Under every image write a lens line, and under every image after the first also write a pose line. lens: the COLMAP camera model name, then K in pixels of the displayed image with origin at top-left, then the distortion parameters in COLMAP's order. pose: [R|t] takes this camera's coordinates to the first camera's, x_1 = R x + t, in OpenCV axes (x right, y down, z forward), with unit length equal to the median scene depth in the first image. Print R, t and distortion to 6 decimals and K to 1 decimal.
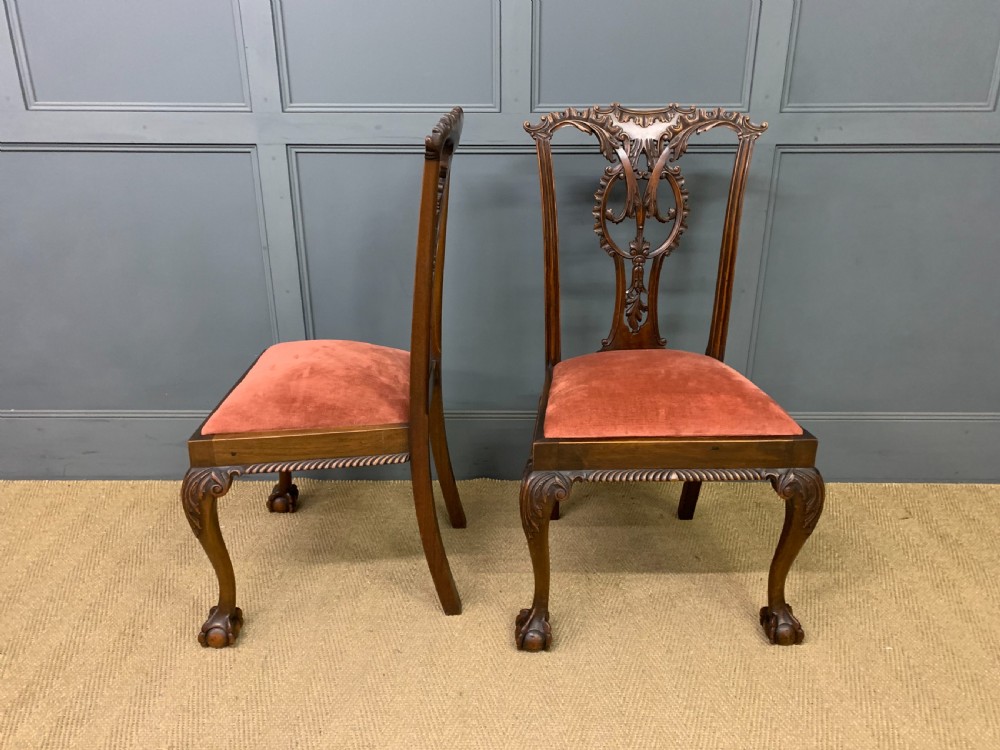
lens RADIAL K [[770.7, 0, 495.2], [0, 770.7, 379.6], [0, 0, 1]] dist [0.039537, -0.028018]
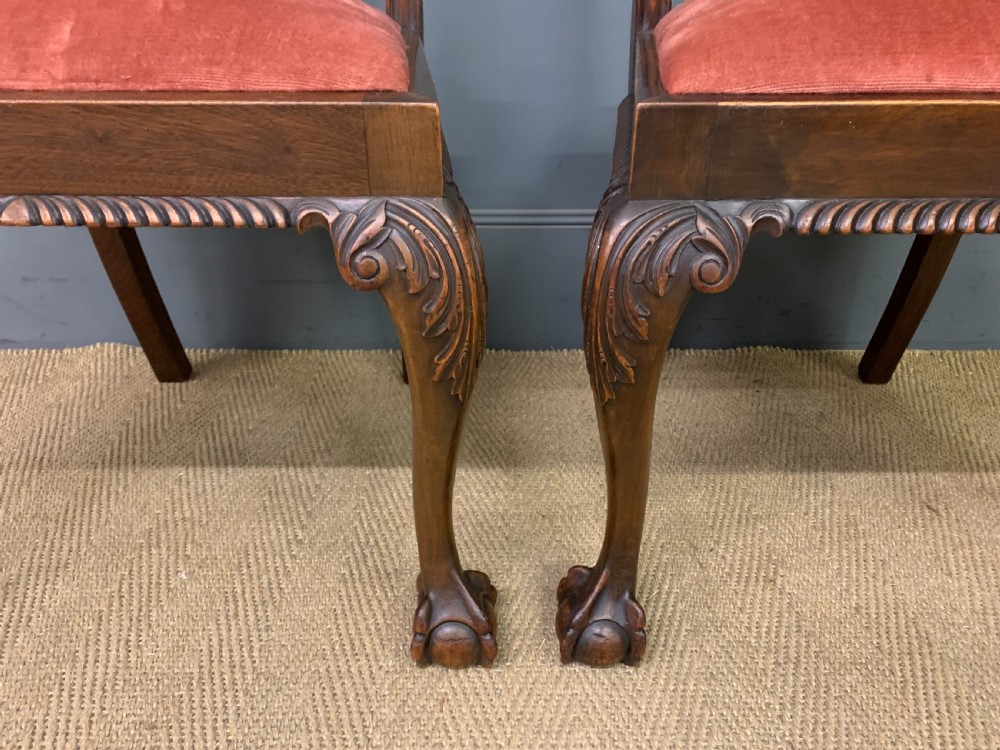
lens RADIAL K [[770.7, 0, 498.8], [0, 770.7, 384.8], [0, 0, 1]] dist [0.039537, -0.028018]
pose [[0.999555, 0.016628, -0.024784, 0.002401], [-0.012626, 0.988041, 0.153676, 0.129028], [0.027043, -0.153295, 0.987810, 0.577494]]
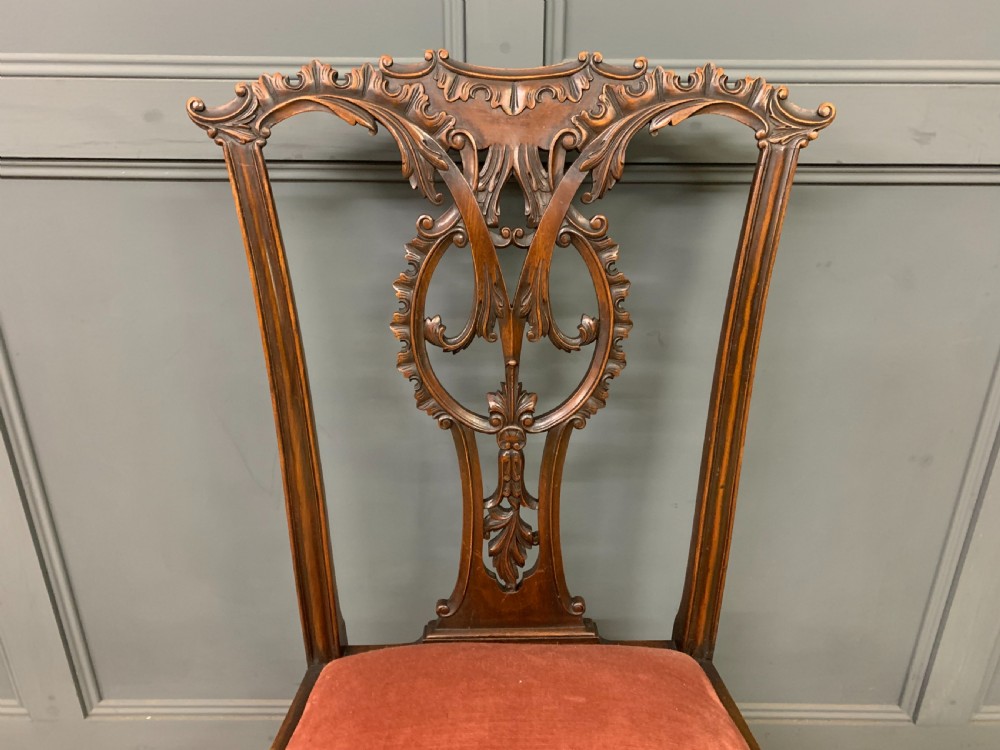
lens RADIAL K [[770.7, 0, 503.5], [0, 770.7, 374.5], [0, 0, 1]] dist [0.039537, -0.028018]
pose [[0.999970, 0.005990, -0.004933, 0.195499], [-0.005753, 0.998889, 0.046777, -0.220373], [0.005208, -0.046748, 0.998893, 0.625622]]
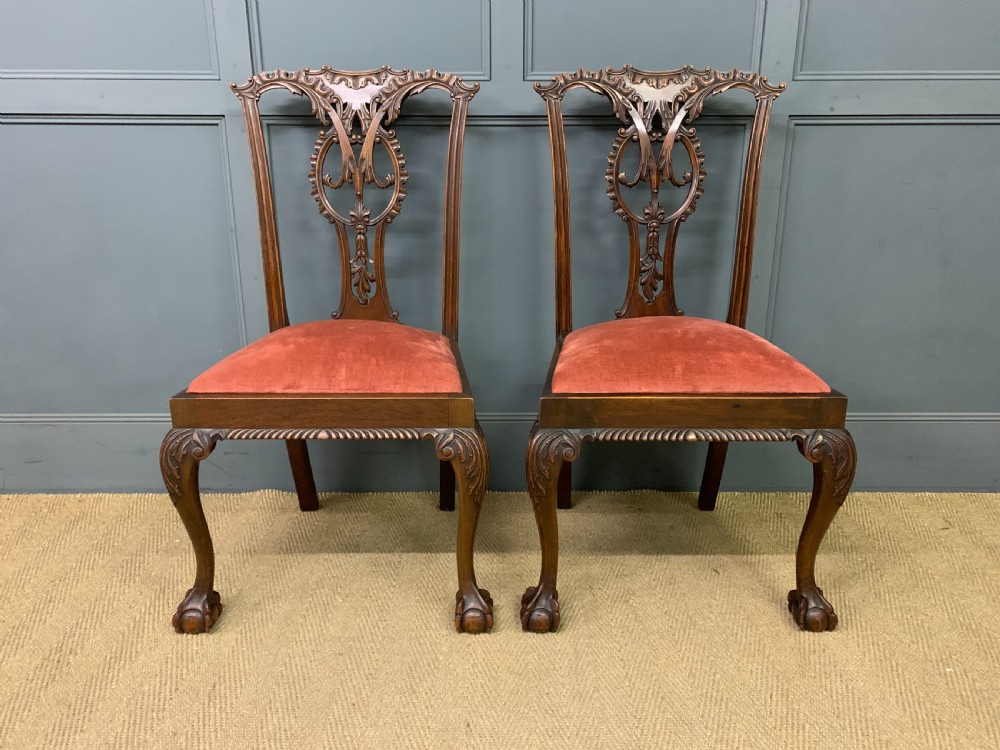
lens RADIAL K [[770.7, 0, 494.3], [0, 770.7, 363.6], [0, 0, 1]] dist [0.039537, -0.028018]
pose [[0.999616, 0.008132, -0.026480, 0.015907], [-0.010243, 0.996693, -0.080609, 0.101973], [0.025736, 0.080849, 0.996394, 0.053342]]
